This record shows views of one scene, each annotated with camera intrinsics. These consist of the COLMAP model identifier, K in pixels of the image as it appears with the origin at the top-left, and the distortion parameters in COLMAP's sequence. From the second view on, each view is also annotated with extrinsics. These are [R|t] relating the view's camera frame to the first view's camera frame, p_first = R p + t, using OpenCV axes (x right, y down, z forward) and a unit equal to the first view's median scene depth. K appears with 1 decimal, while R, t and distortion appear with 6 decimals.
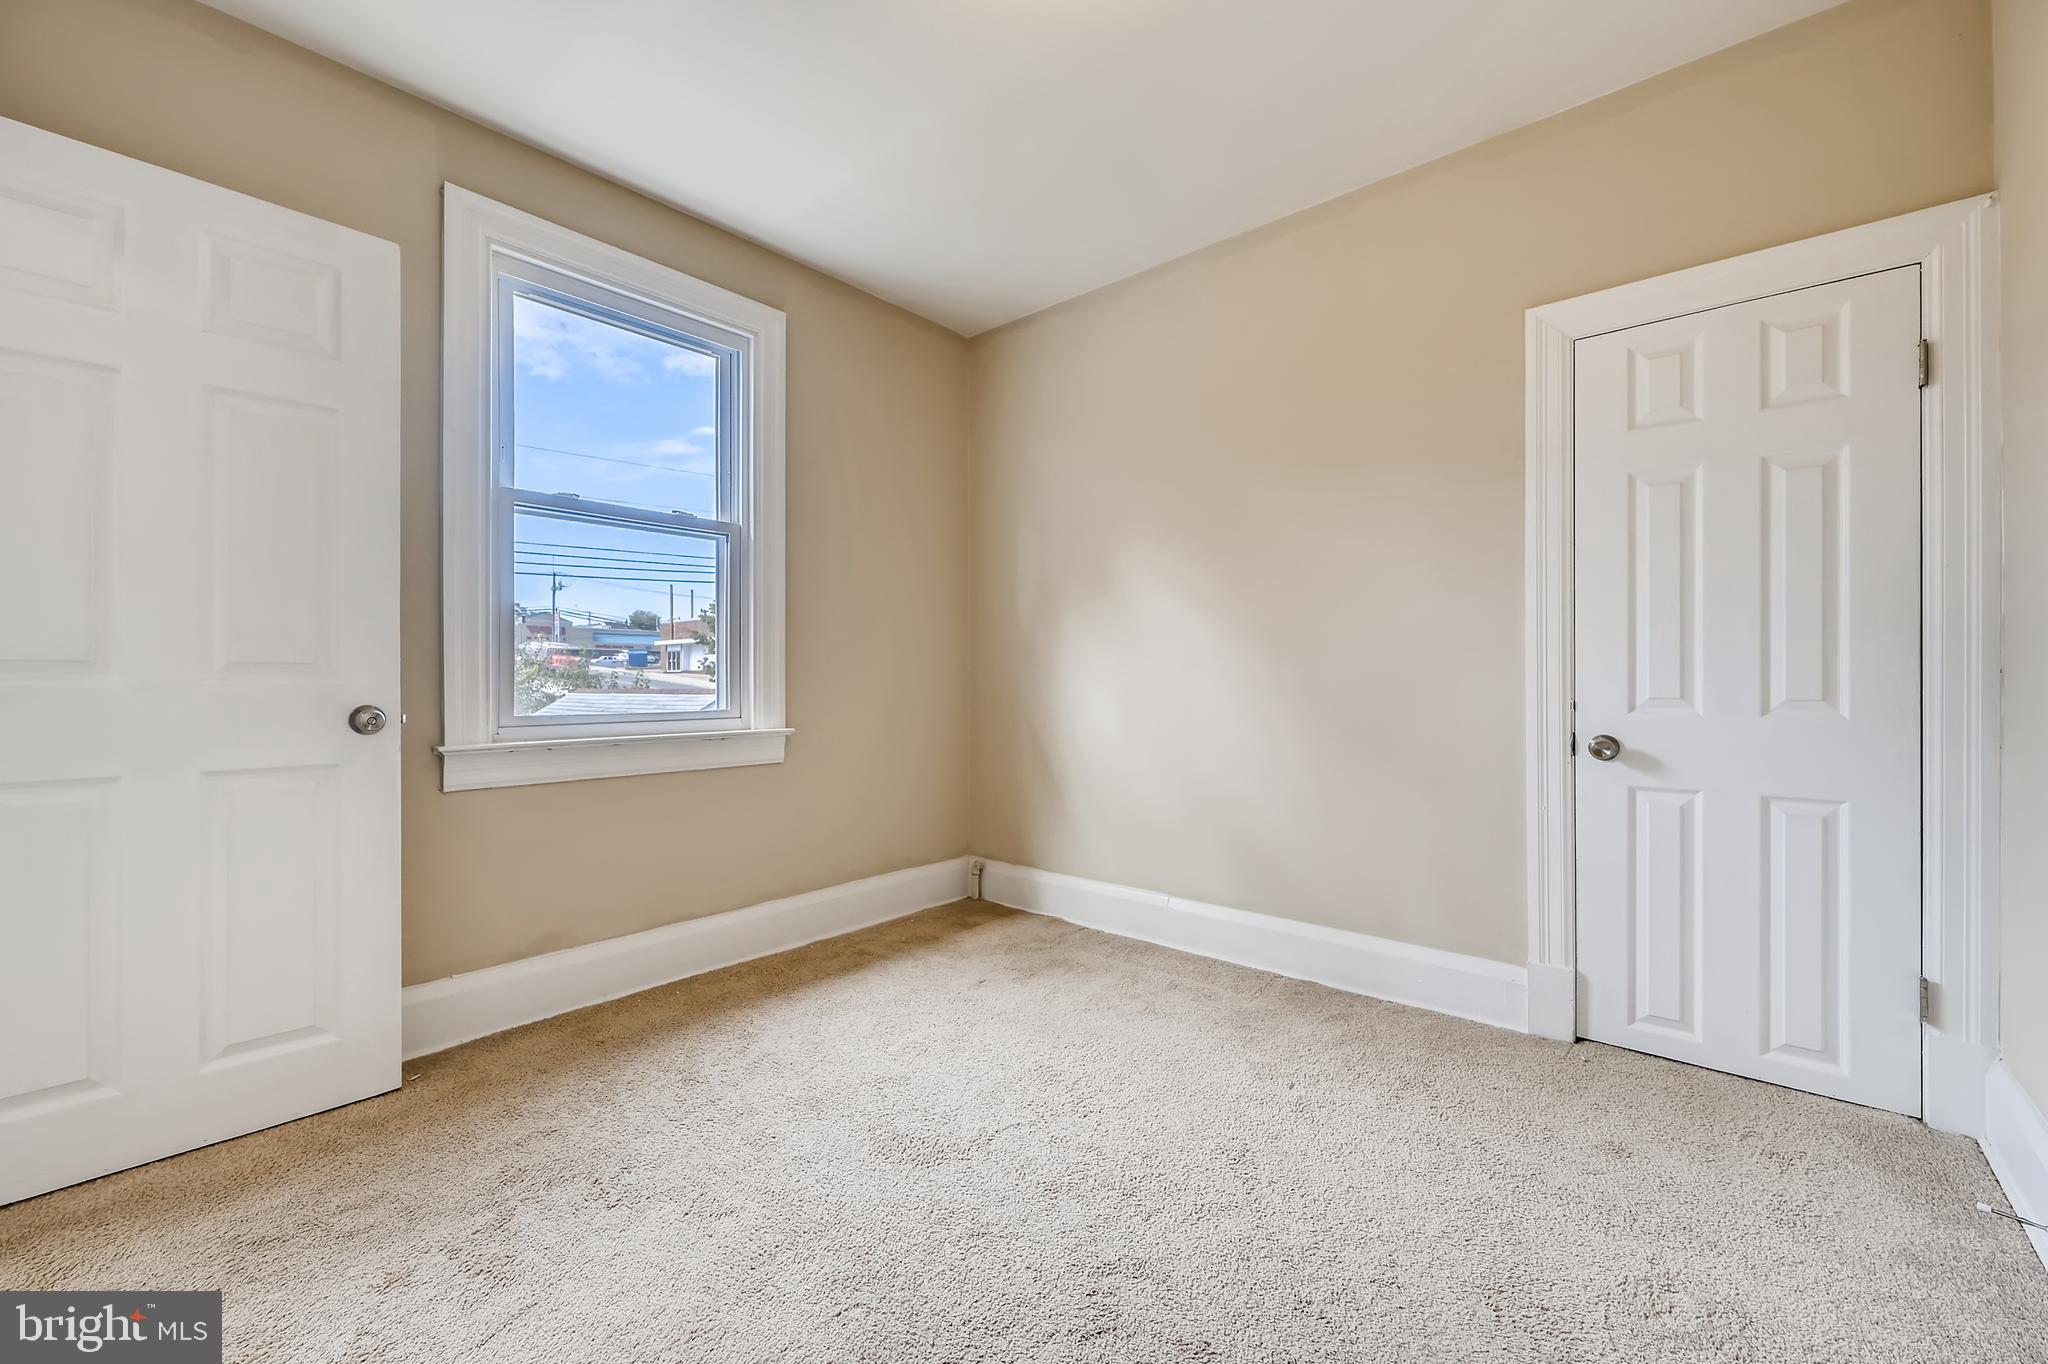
lens RADIAL K [[824.0, 0, 1013.4], [0, 824.0, 685.7], [0, 0, 1]] dist [0.002217, 0.000231]
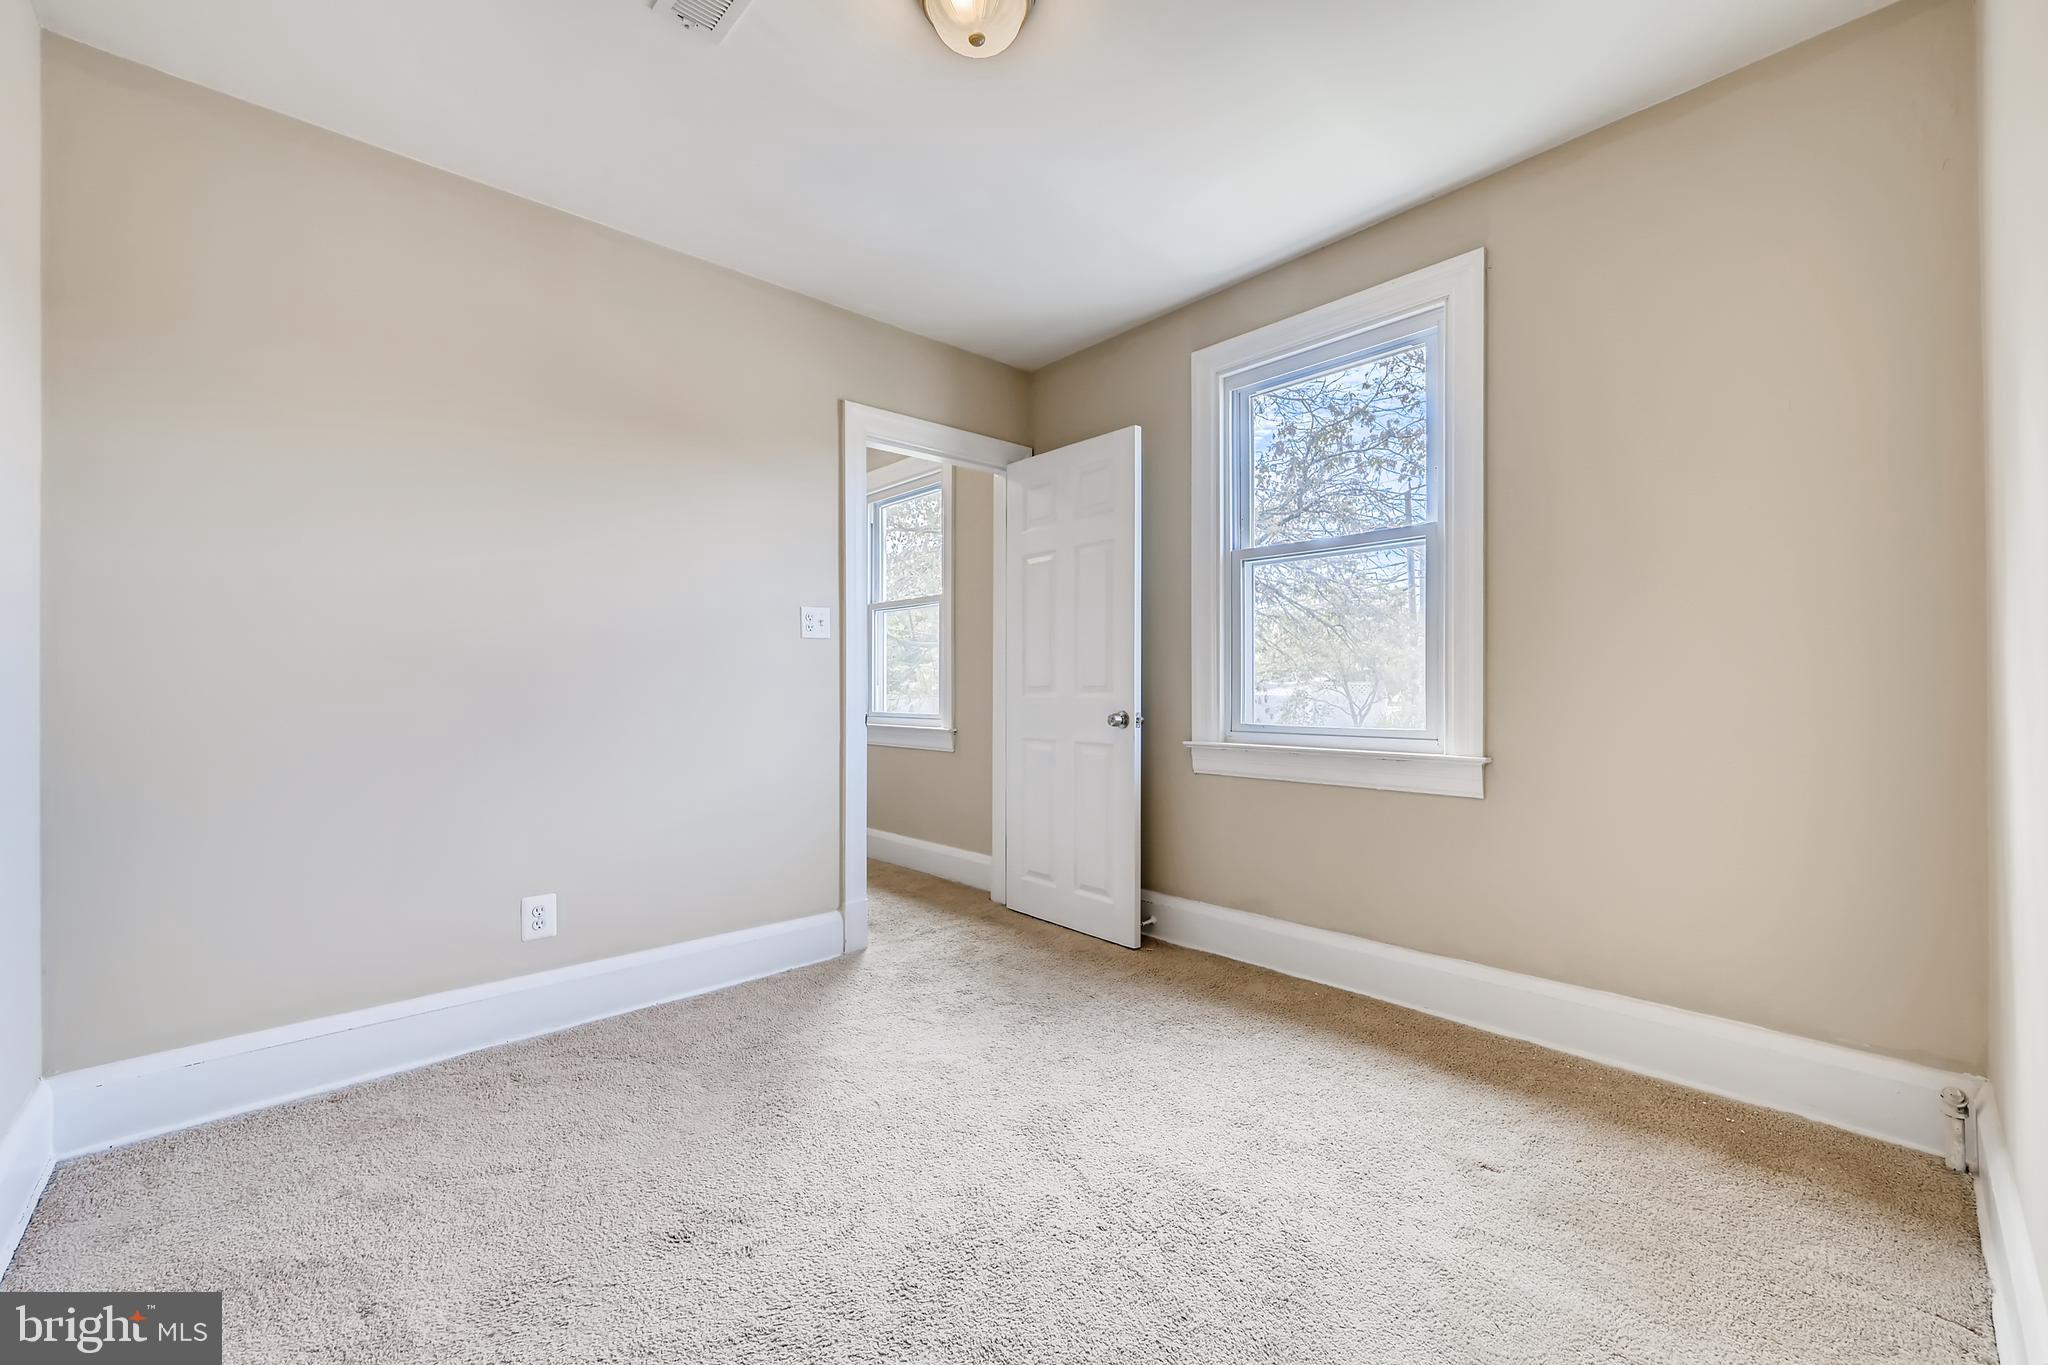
lens RADIAL K [[824.0, 0, 1015.6], [0, 824.0, 690.5], [0, 0, 1]] dist [0.002217, 0.000231]
pose [[-0.110976, 0.005739, -0.993807, 0.726590], [-0.004403, 0.999971, 0.006266, -0.021802], [0.993813, 0.005071, -0.110947, 0.783479]]
